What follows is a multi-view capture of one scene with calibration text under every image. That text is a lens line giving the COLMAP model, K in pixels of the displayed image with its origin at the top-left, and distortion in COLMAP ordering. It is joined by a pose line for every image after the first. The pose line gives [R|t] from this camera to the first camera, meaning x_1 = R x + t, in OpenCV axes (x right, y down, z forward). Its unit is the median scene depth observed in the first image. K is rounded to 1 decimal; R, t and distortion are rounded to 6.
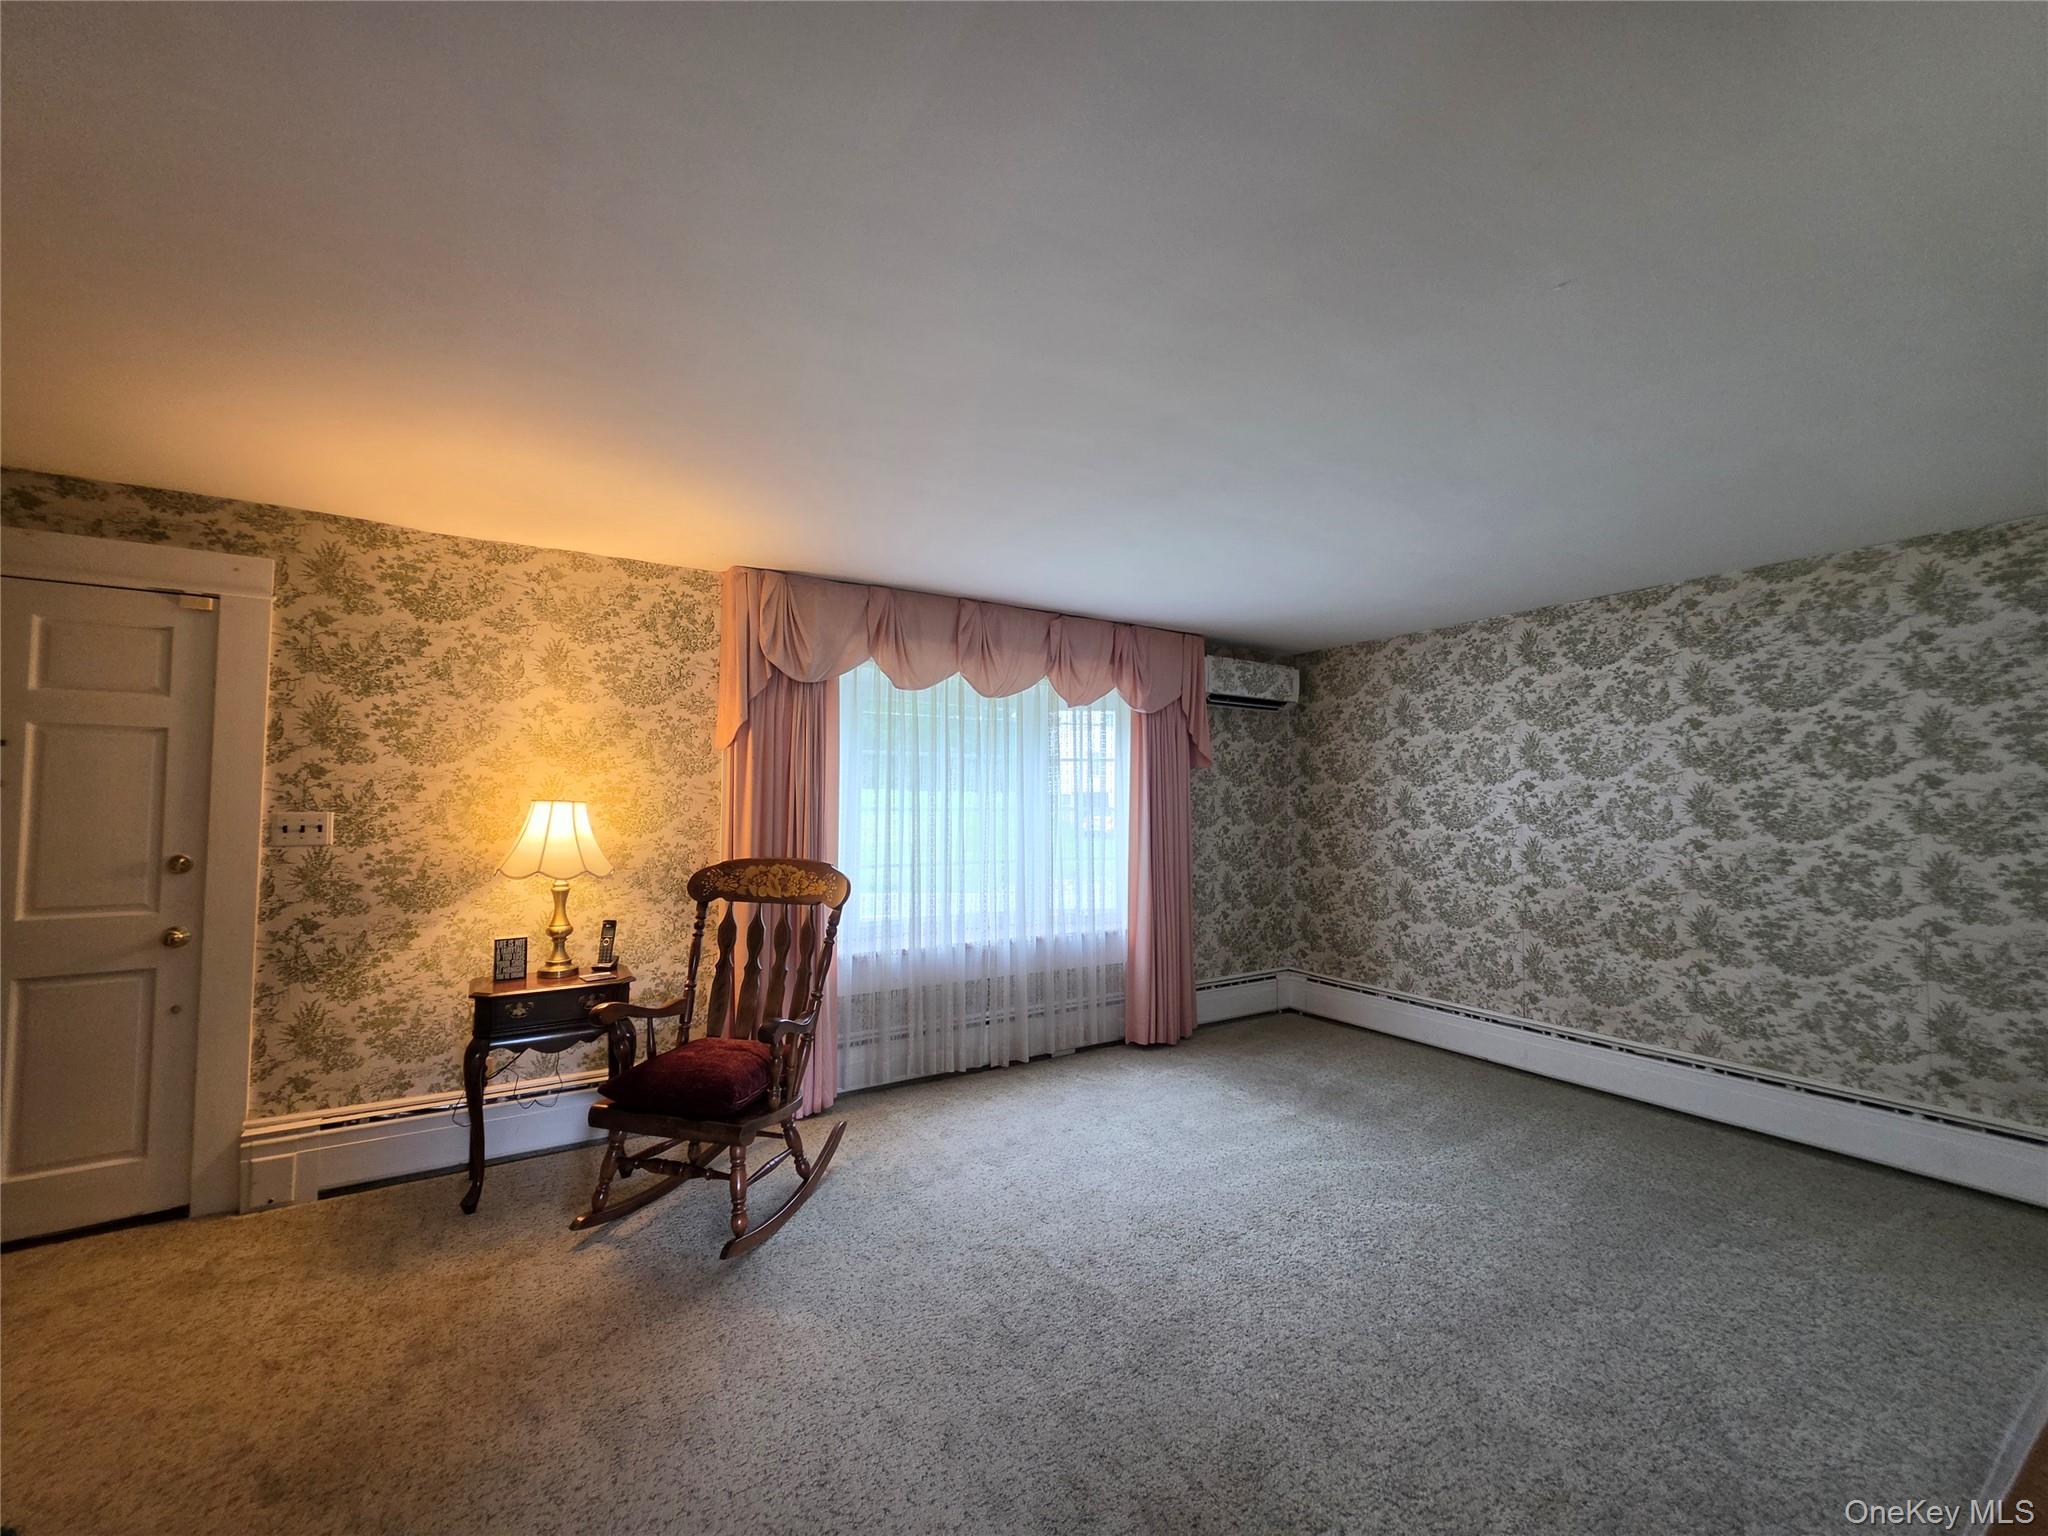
lens RADIAL K [[820.0, 0, 1023.8], [0, 820.0, 763.0], [0, 0, 1]] dist [-0.003837, 0.000268]
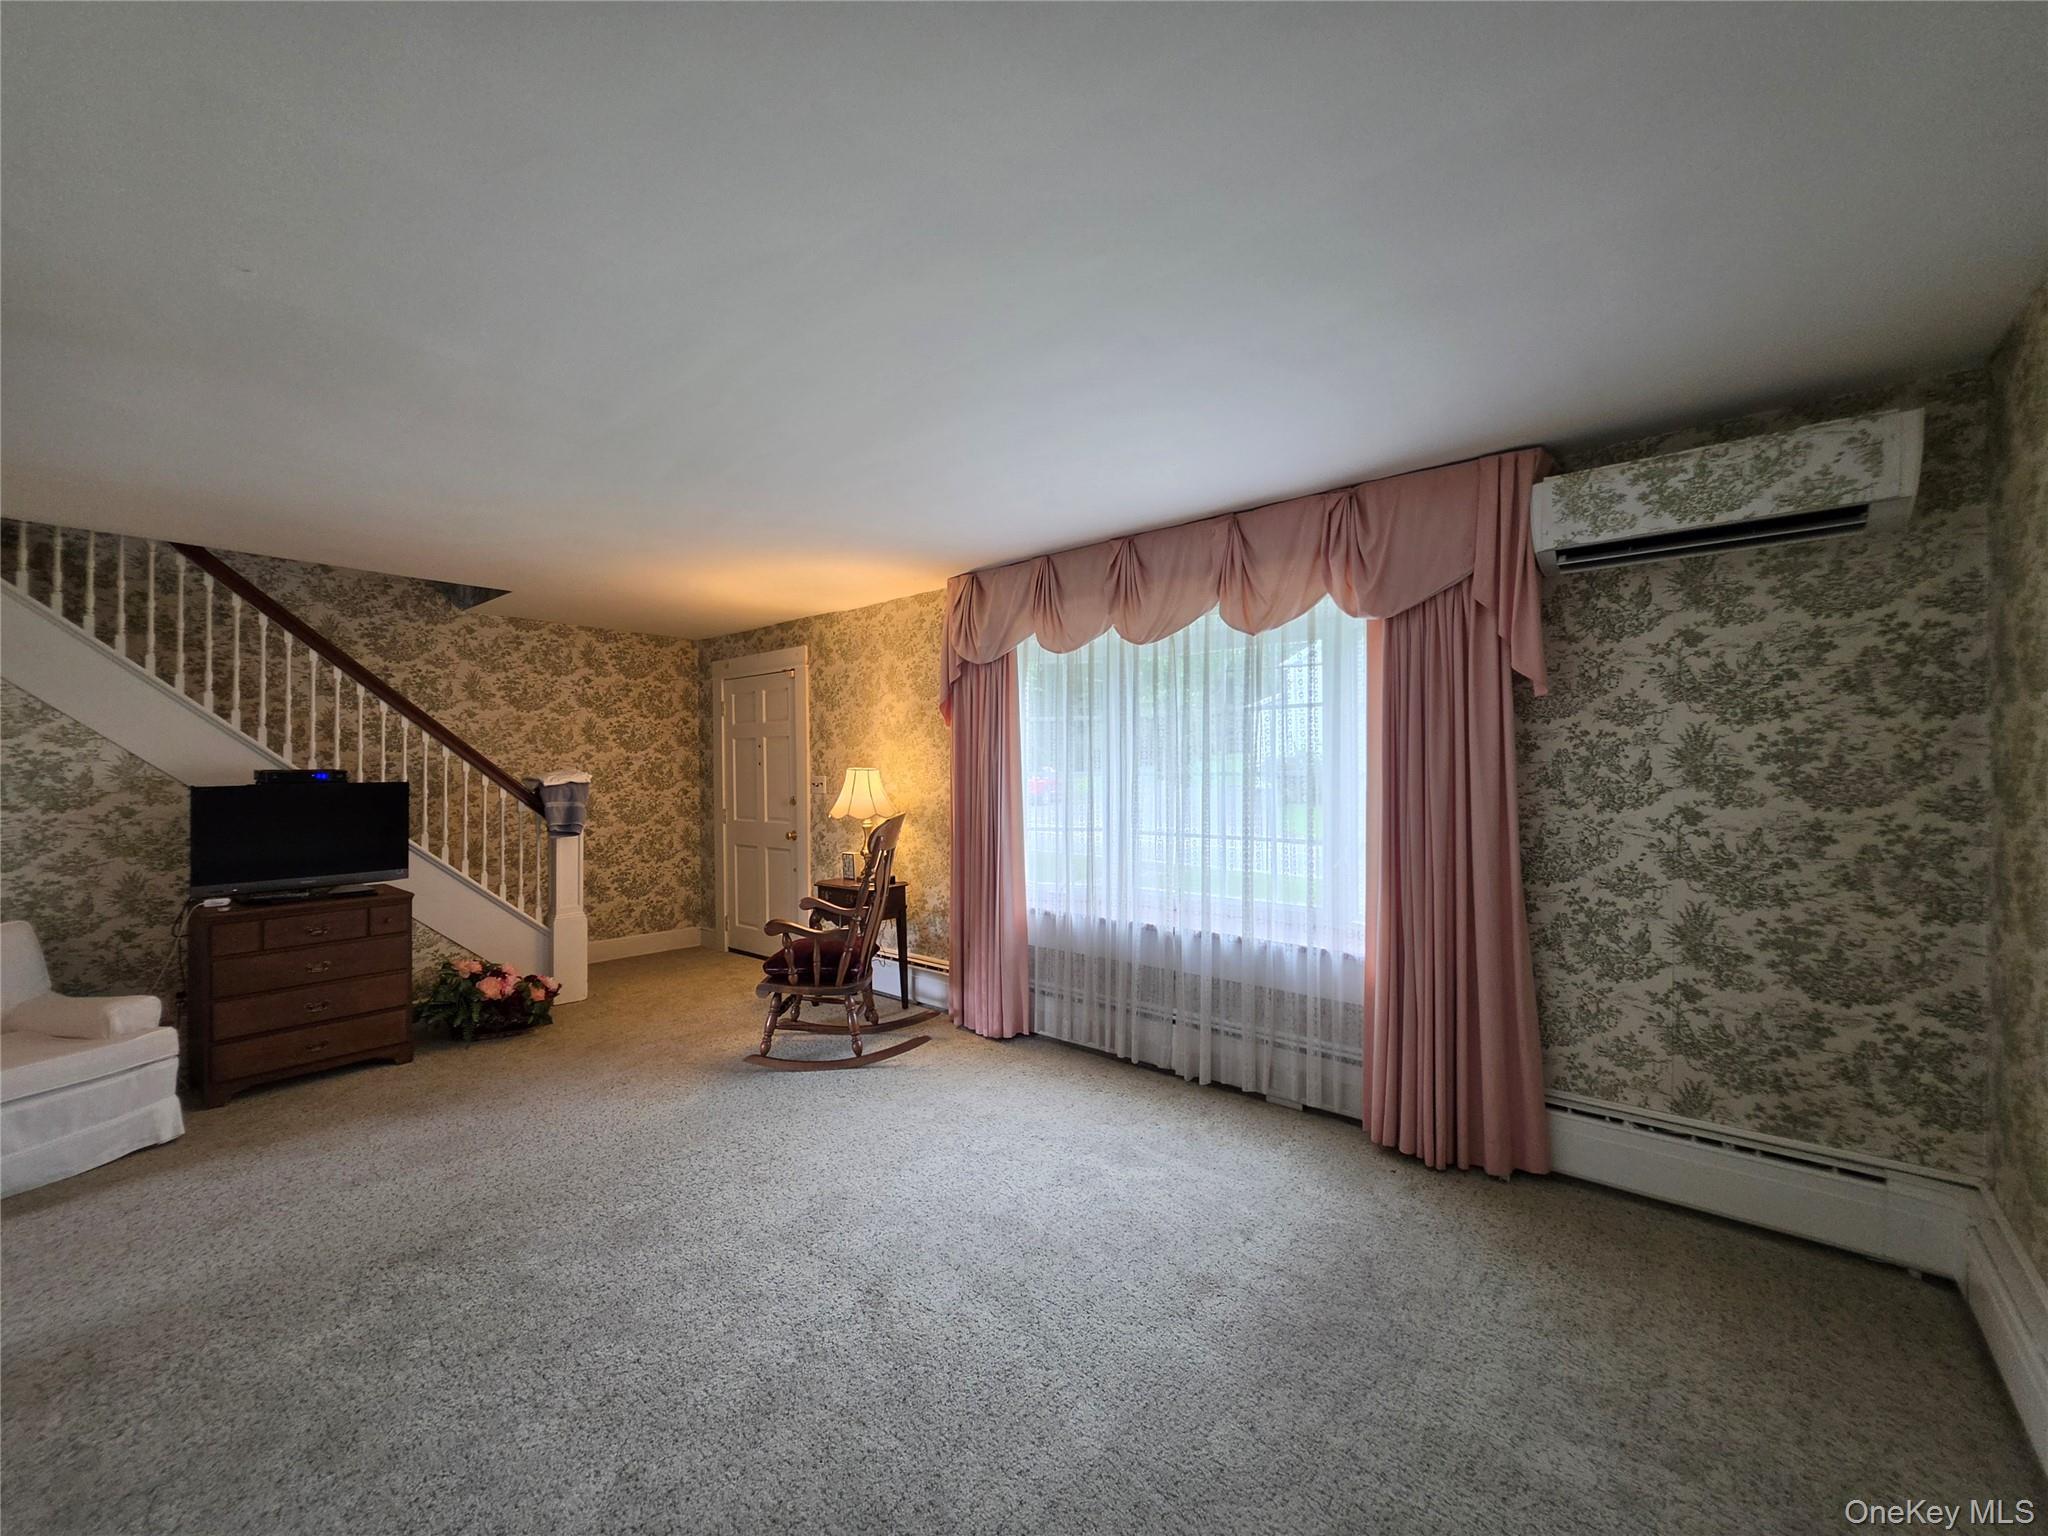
lens RADIAL K [[820.0, 0, 1023.8], [0, 820.0, 763.0], [0, 0, 1]] dist [-0.003837, 0.000268]
pose [[0.296470, -0.016319, -0.954903, 0.747990], [0.051565, 0.998669, -0.001058, 0.039668], [0.953649, -0.048926, 0.296916, 0.622048]]
